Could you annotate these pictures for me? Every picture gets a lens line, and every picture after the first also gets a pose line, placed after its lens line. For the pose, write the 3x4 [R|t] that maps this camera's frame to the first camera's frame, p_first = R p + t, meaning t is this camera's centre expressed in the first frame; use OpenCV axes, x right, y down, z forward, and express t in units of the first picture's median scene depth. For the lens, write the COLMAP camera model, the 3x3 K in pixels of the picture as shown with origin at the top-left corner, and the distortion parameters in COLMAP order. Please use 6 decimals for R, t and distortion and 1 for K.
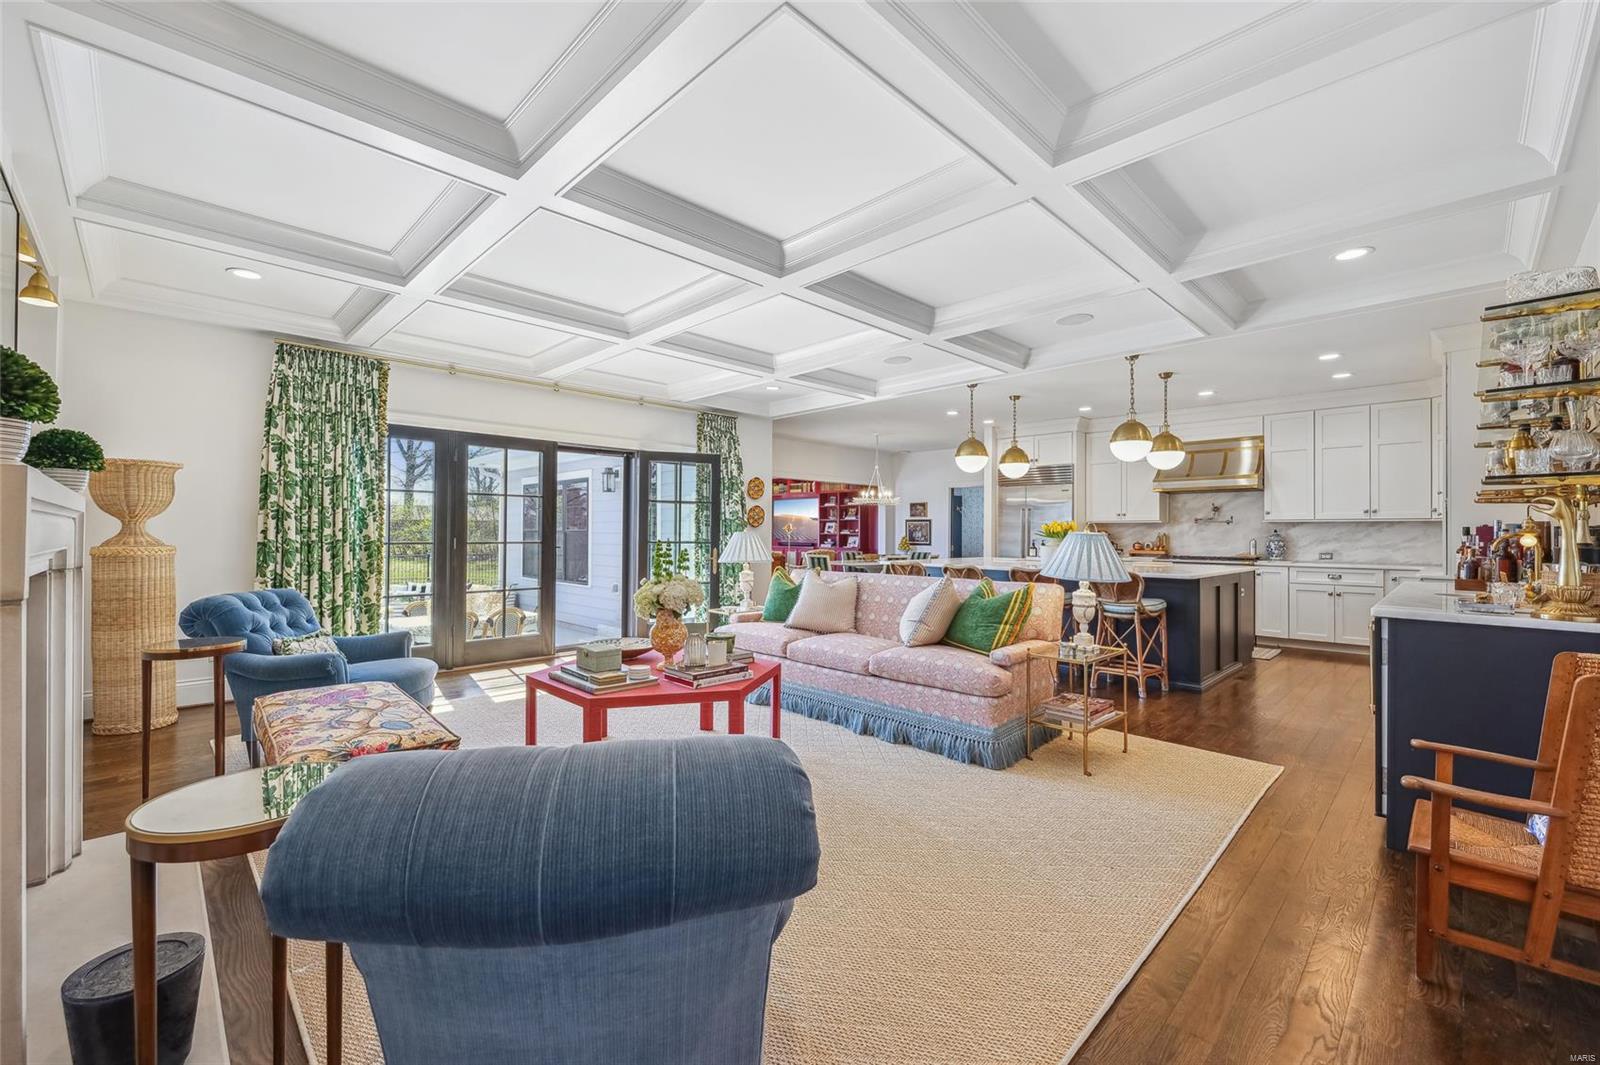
lens RADIAL K [[653.2, 0, 794.4], [0, 653.2, 531.3], [0, 0, 1]] dist [-0.001760, -0.000579]
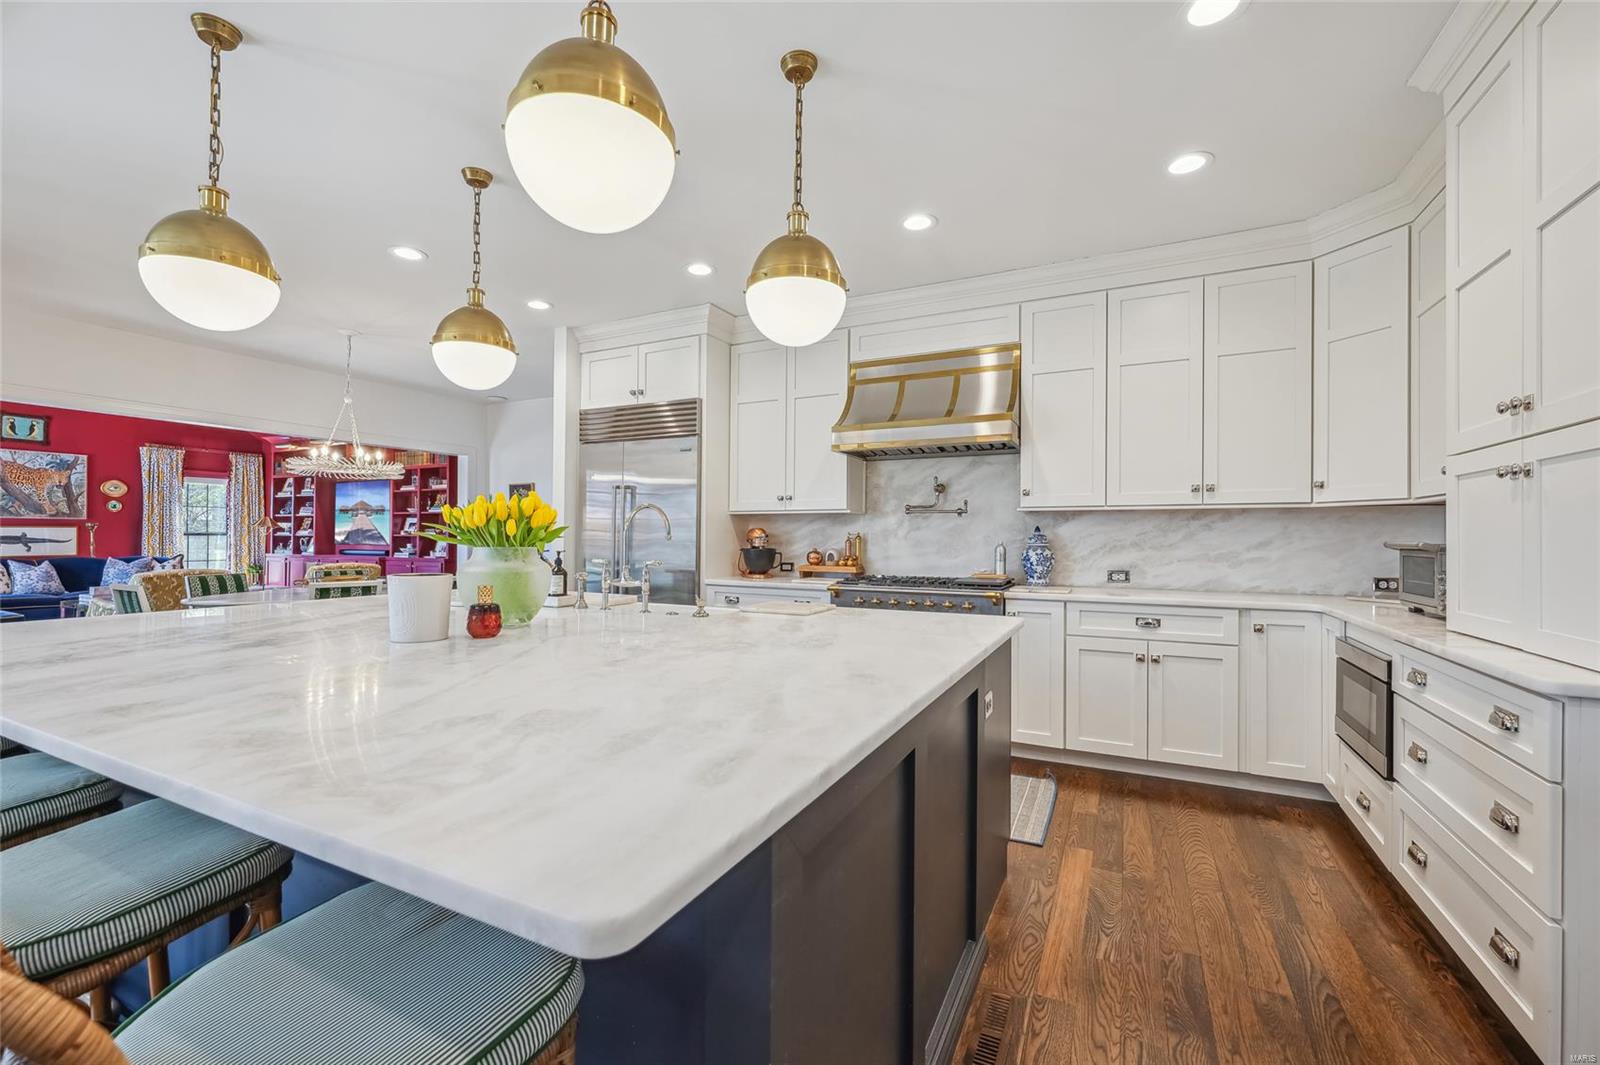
lens RADIAL K [[653.2, 0, 802.7], [0, 653.2, 534.9], [0, 0, 1]] dist [-0.001760, -0.000579]
pose [[0.941623, 0.000234, 0.336668, 0.384911], [-0.000744, 0.999999, 0.001386, 0.003914], [-0.336668, -0.001556, 0.941622, 0.571799]]
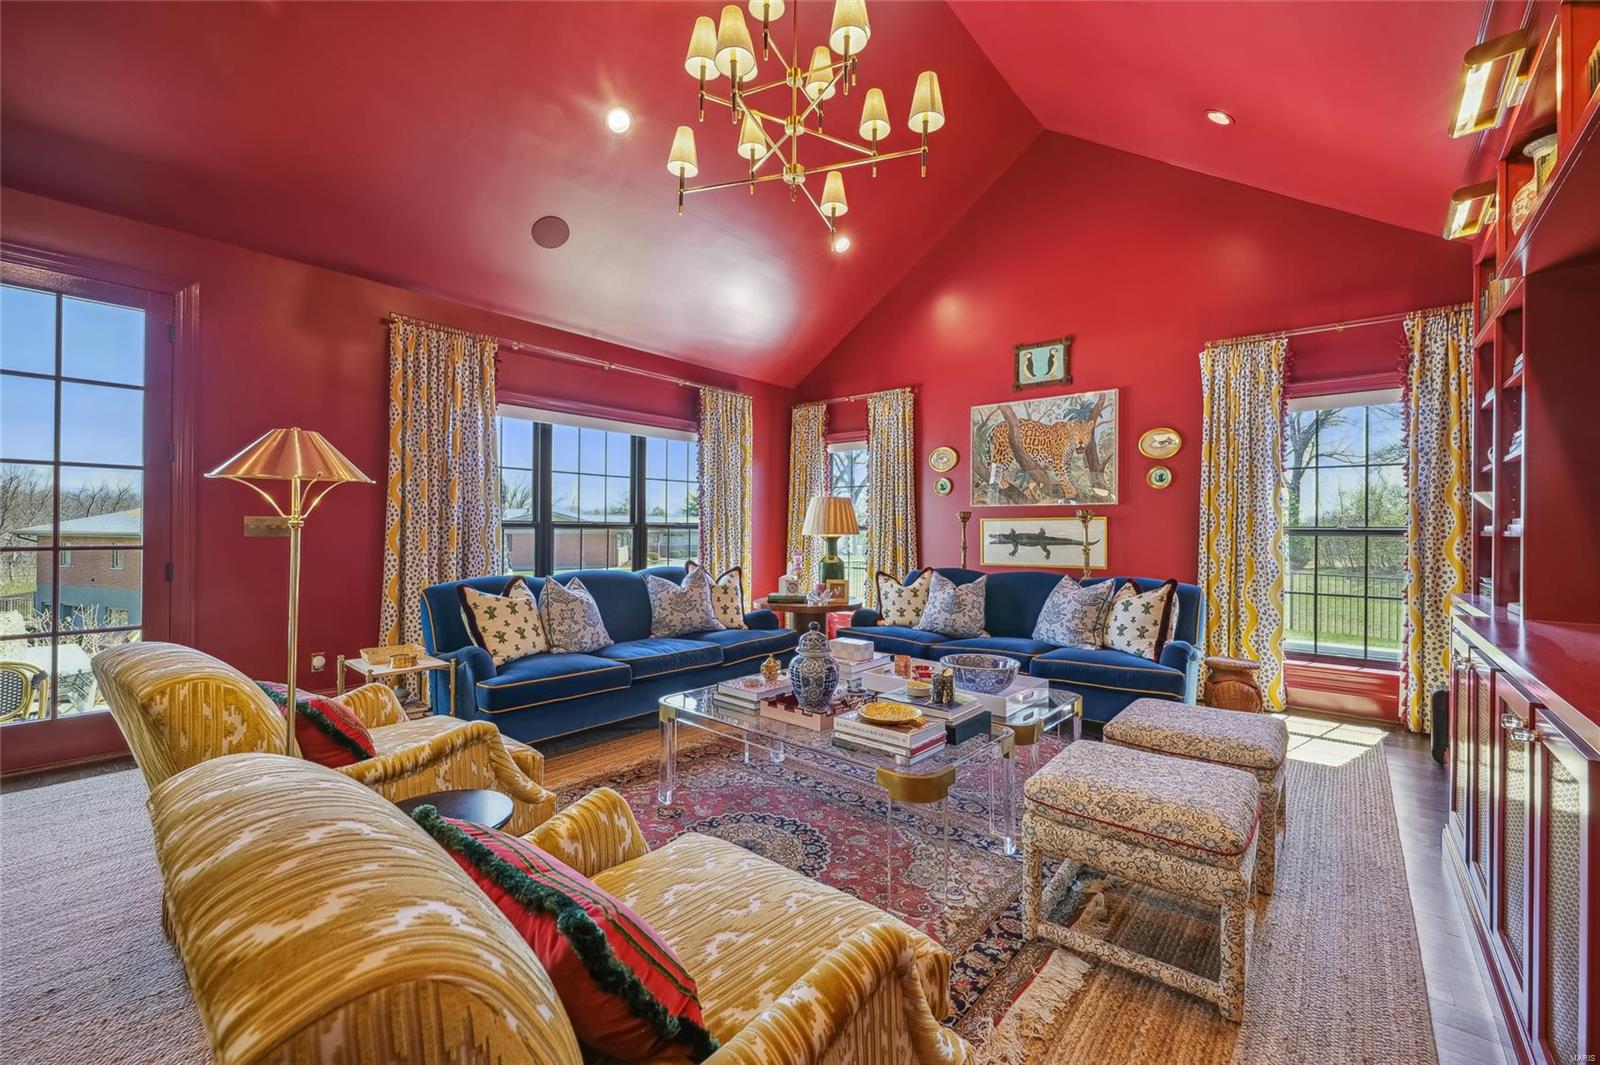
lens RADIAL K [[653.2, 0, 797.3], [0, 653.2, 530.1], [0, 0, 1]] dist [-0.001760, -0.000579]
pose [[0.085790, -0.003491, -0.996307, 0.301676], [-0.000614, 0.999993, -0.003557, 0.005192], [0.996313, 0.000917, 0.085787, 1.064982]]
